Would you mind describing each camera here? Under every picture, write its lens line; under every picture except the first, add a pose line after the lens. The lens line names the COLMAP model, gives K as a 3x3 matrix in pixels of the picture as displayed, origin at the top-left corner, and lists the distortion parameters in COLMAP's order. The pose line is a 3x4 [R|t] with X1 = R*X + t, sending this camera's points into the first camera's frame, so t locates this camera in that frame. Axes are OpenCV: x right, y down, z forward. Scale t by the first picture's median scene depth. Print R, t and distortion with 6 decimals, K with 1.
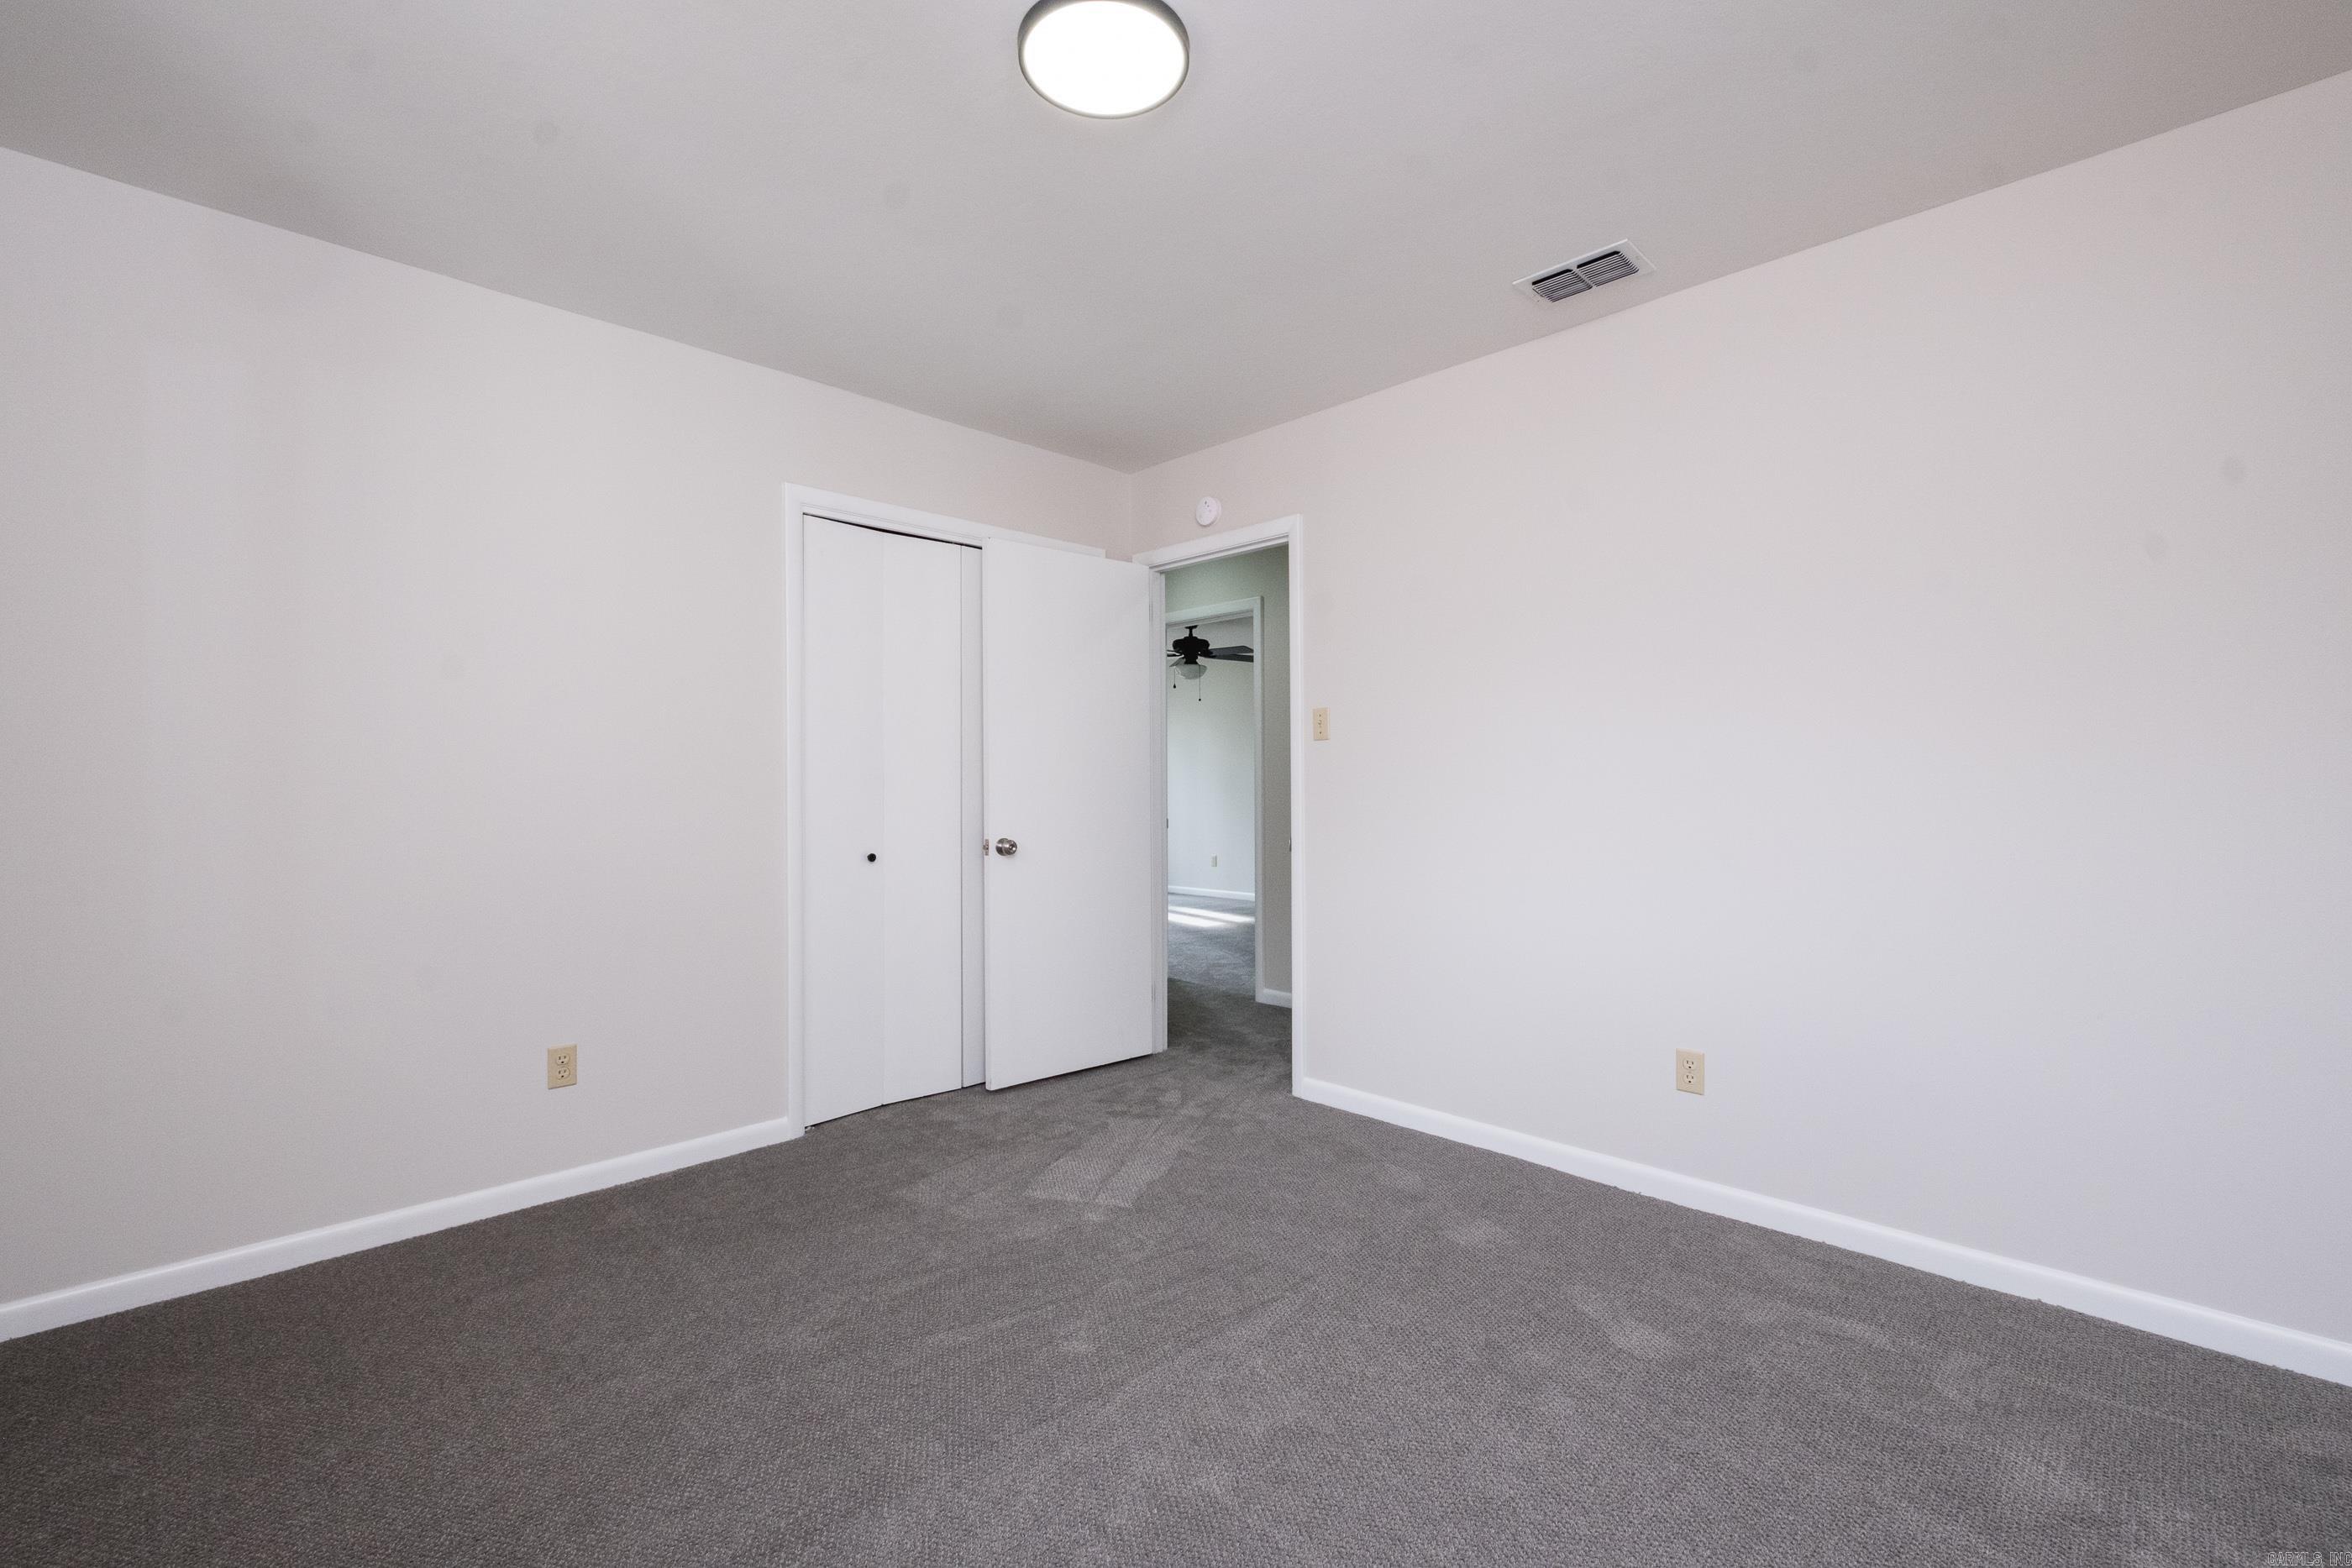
lens RADIAL K [[1018.0, 0, 1177.6], [0, 1018.0, 789.3], [0, 0, 1]] dist [-0.000676, -0.000540]
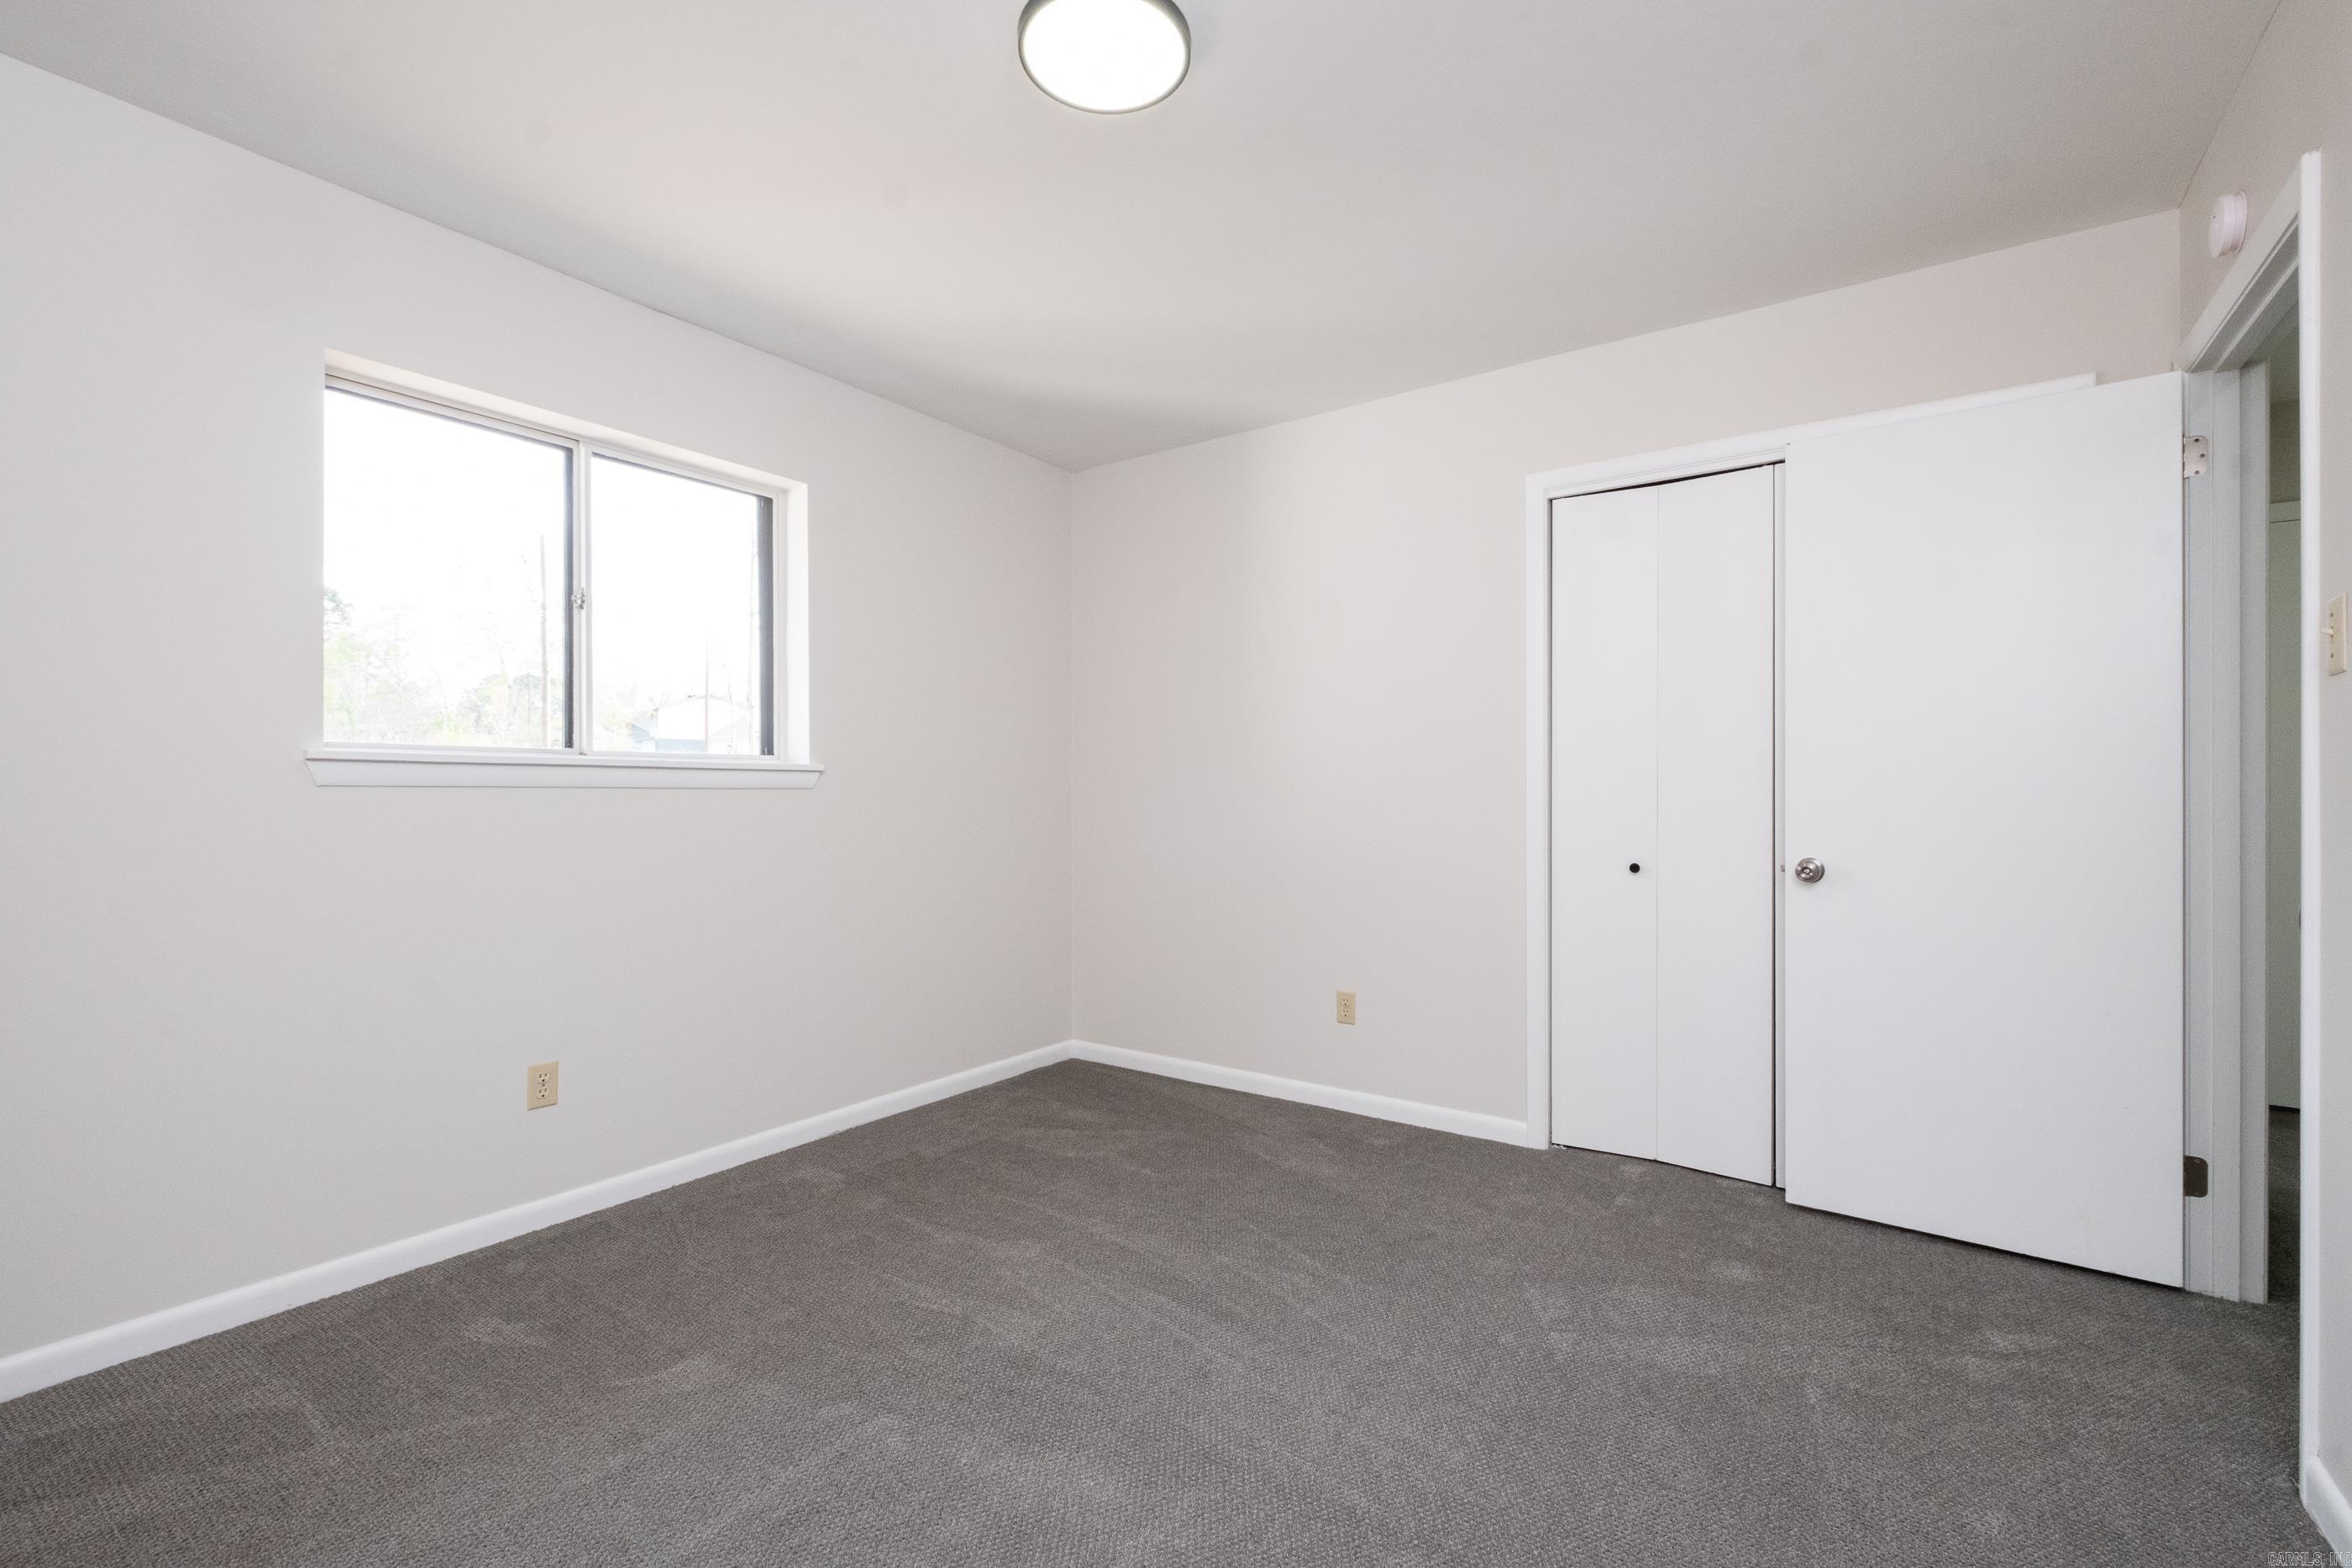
lens RADIAL K [[1018.0, 0, 1195.4], [0, 1018.0, 796.8], [0, 0, 1]] dist [-0.000676, -0.000540]
pose [[0.173782, 0.013102, -0.984697, 0.480112], [0.000091, 0.999911, 0.013321, -0.005088], [0.984784, -0.002405, 0.173765, 0.473771]]
